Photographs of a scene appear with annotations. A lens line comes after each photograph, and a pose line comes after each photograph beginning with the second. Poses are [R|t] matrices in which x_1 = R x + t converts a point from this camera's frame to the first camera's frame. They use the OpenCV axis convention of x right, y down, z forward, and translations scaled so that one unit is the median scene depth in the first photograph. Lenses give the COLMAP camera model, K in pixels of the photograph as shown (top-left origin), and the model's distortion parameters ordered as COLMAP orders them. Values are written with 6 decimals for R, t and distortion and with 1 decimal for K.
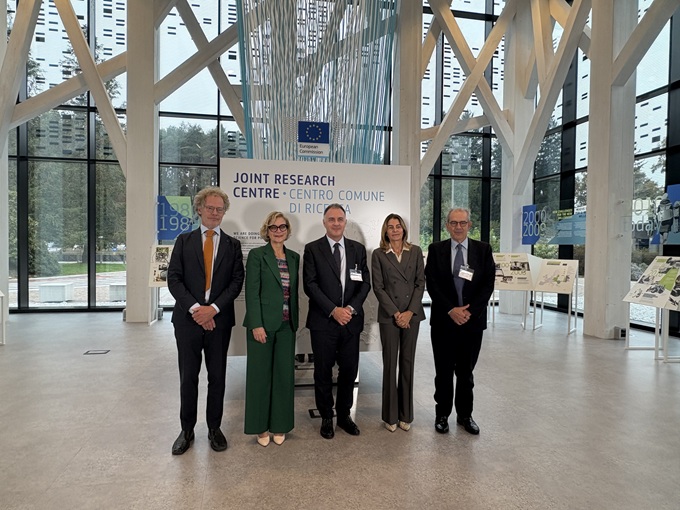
lens RADIAL K [[437.7, 0, 342.0], [0, 437.7, 258.0], [0, 0, 1]] dist [0.000573, -0.003041]
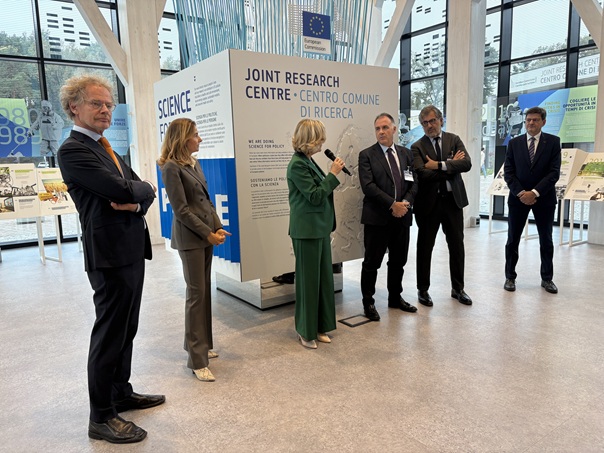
lens RADIAL K [[452.1, 0, 302.3], [0, 452.1, 227.2], [0, 0, 1]] dist [0.010527, 0.004131]
pose [[0.909658, -0.098952, 0.403399, -0.508862], [0.048801, 0.989943, 0.132783, -0.001782], [-0.412481, -0.101101, 0.905339, 0.127294]]
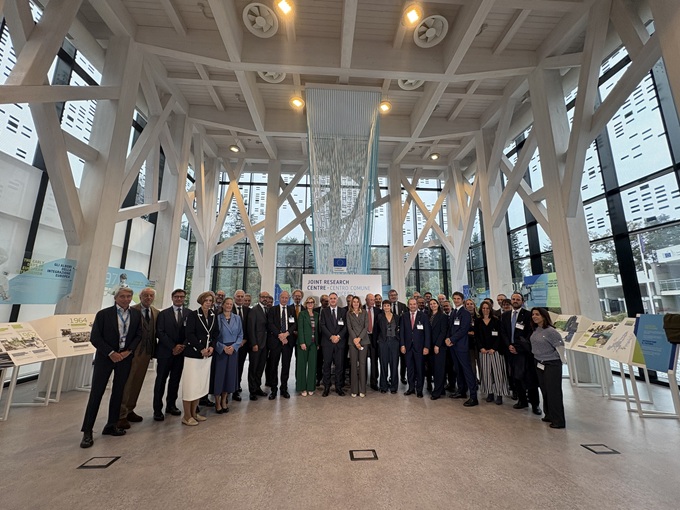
lens RADIAL K [[272.3, 0, 340.1], [0, 272.3, 251.9], [0, 0, 1]] dist [-0.000408, -0.000154]
pose [[0.989118, -0.034740, -0.142961, 0.156523], [0.001977, 0.974772, -0.223193, -0.003751], [0.147108, 0.220481, 0.964234, -0.490871]]
